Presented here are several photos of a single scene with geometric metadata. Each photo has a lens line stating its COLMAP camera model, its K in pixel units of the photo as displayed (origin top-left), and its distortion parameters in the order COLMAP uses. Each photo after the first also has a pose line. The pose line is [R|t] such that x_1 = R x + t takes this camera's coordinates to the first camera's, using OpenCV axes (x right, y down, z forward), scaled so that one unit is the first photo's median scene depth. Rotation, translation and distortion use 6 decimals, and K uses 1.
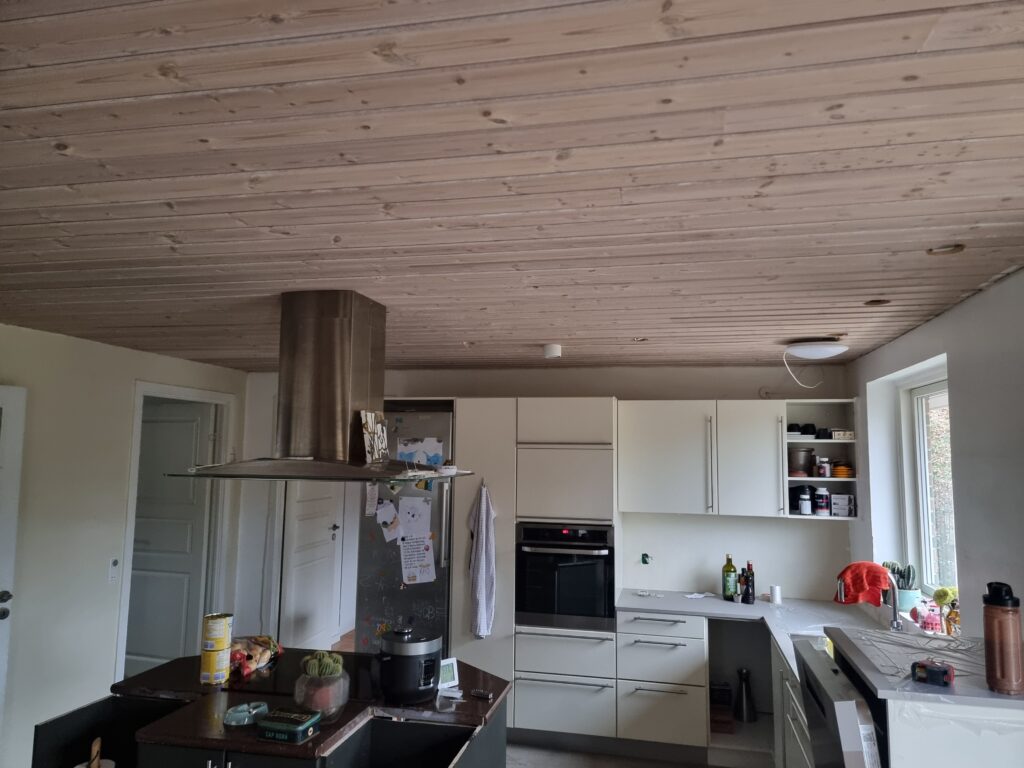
lens RADIAL K [[720.3, 0, 512.0], [0, 720.3, 384.0], [0, 0, 1]] dist [0.106655, -0.001417]
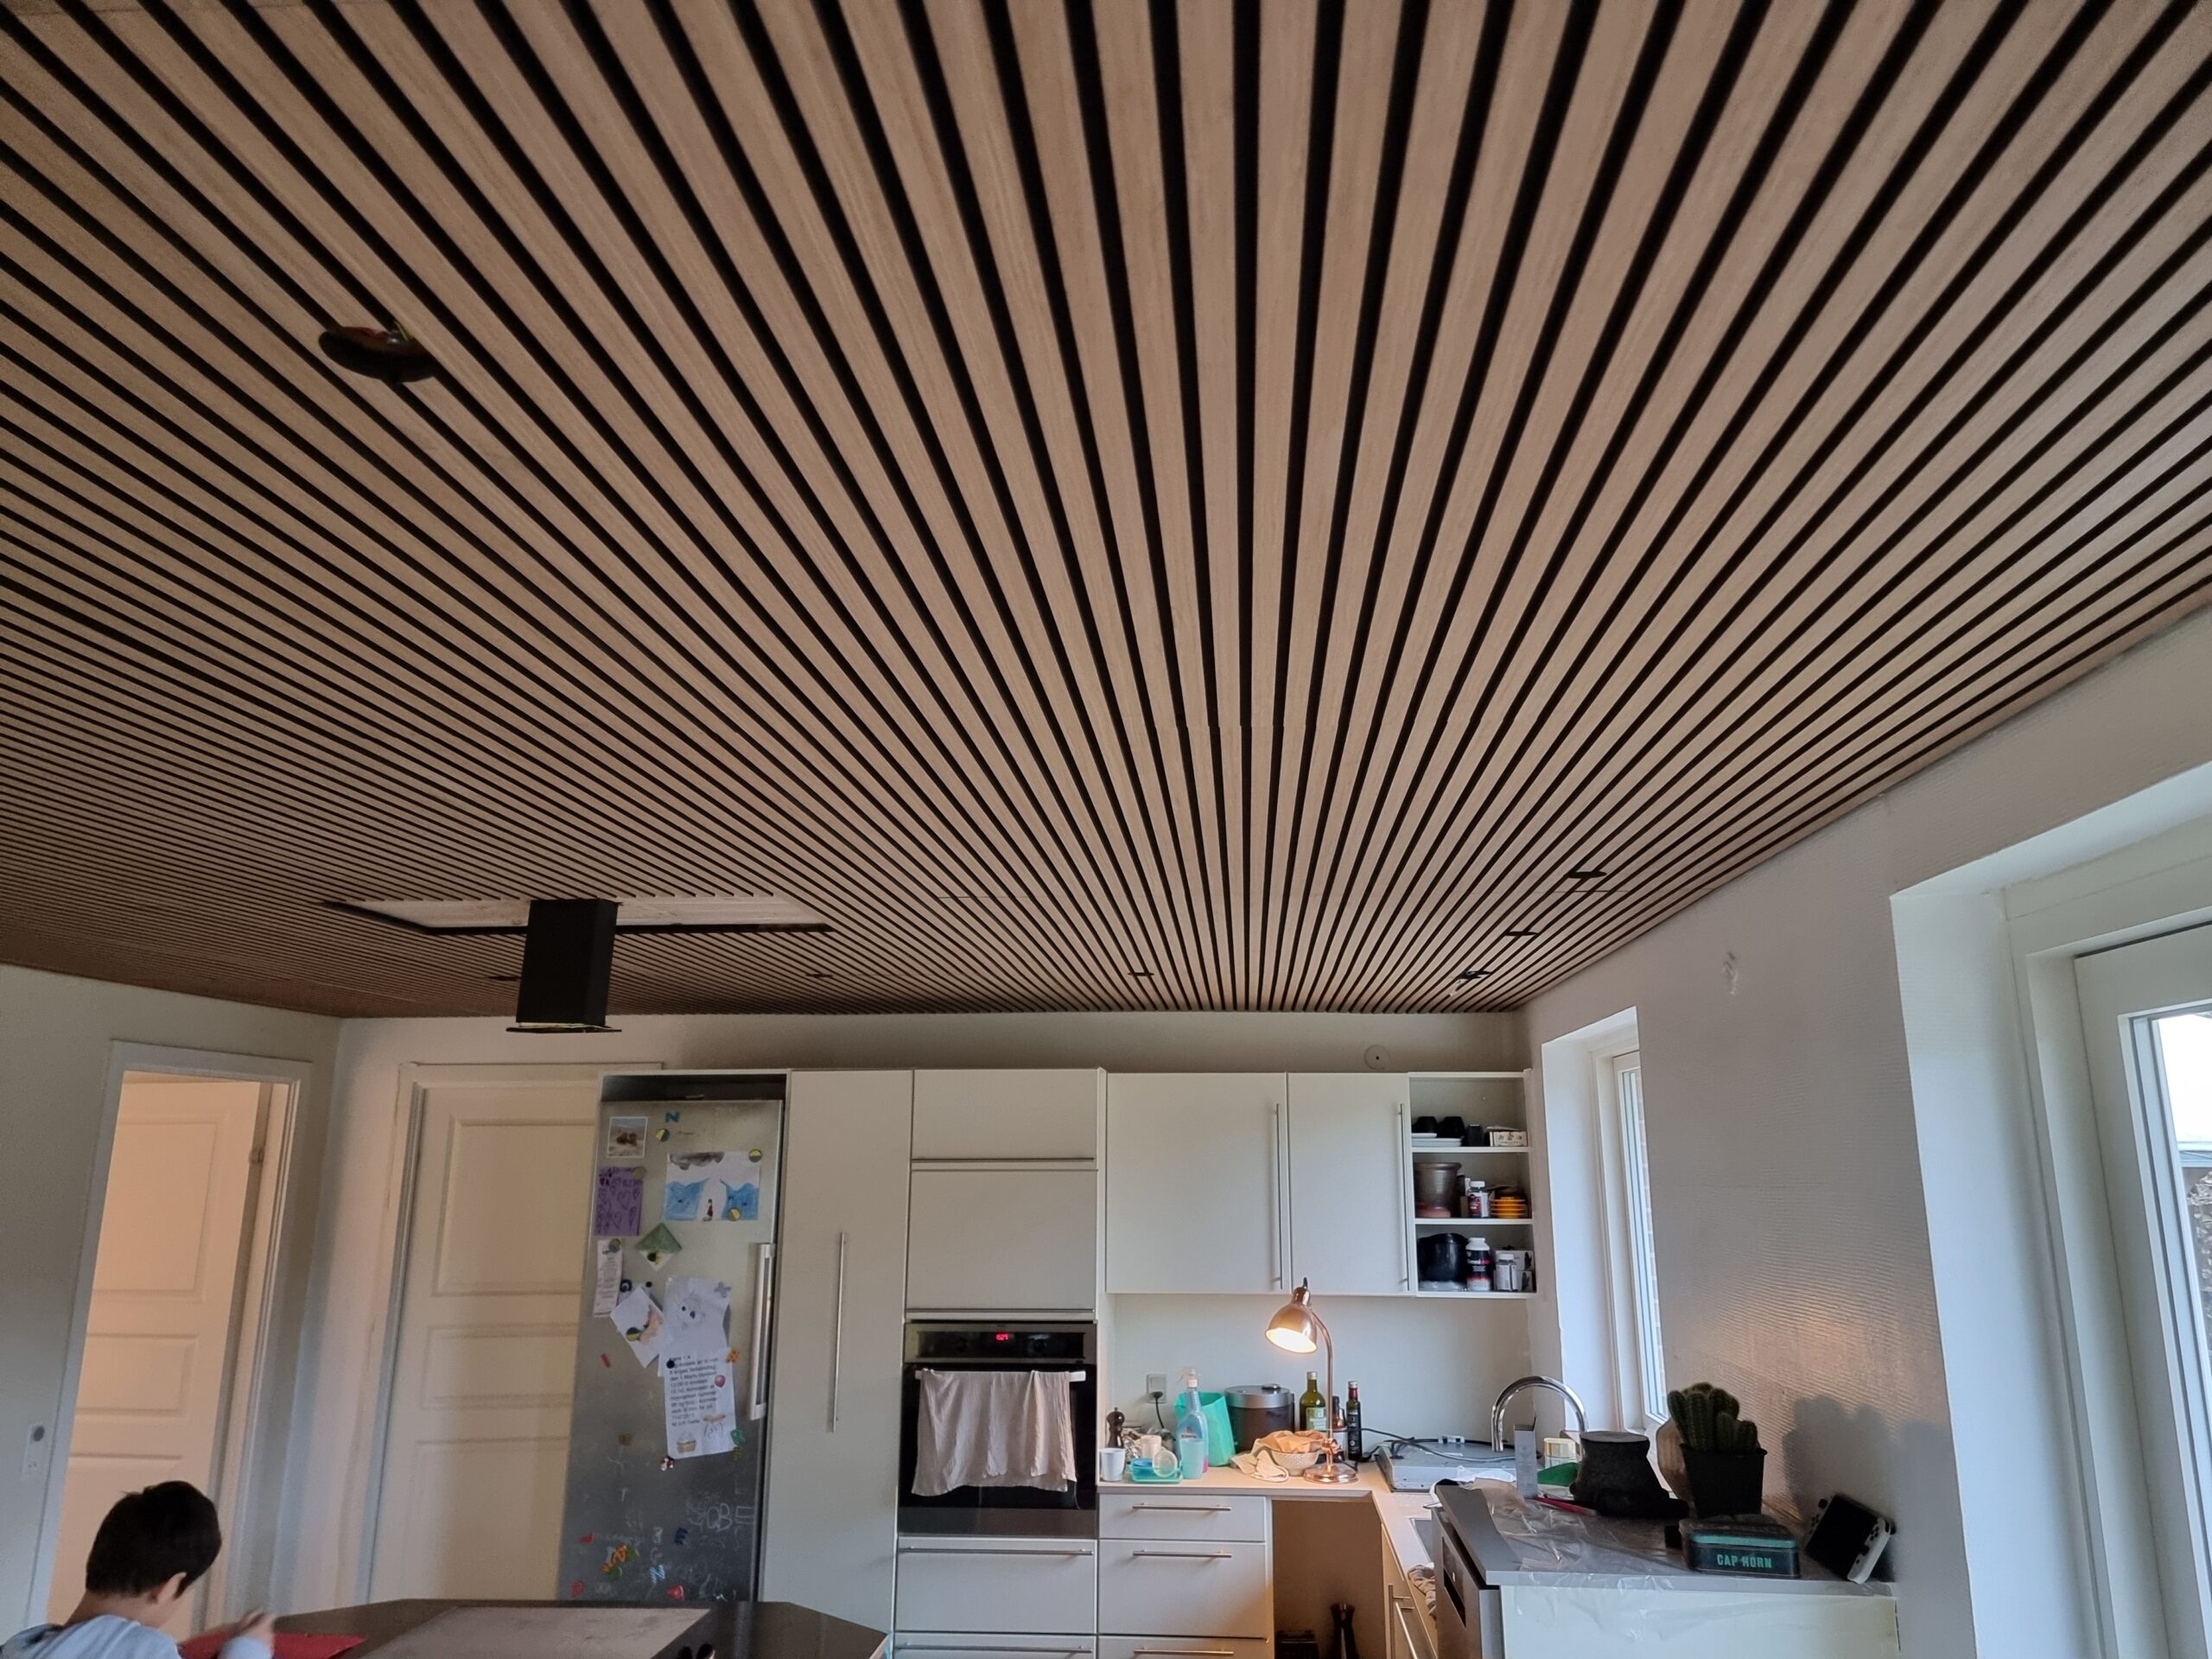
lens RADIAL K [[1543.2, 0, 1115.5], [0, 1543.2, 836.6], [0, 0, 1]] dist [0.077279, -0.002414]
pose [[0.990444, 0.019179, 0.136579, -0.003827], [-0.002485, 0.992605, -0.121362, -0.012514], [-0.137896, 0.119863, 0.983167, -0.128034]]
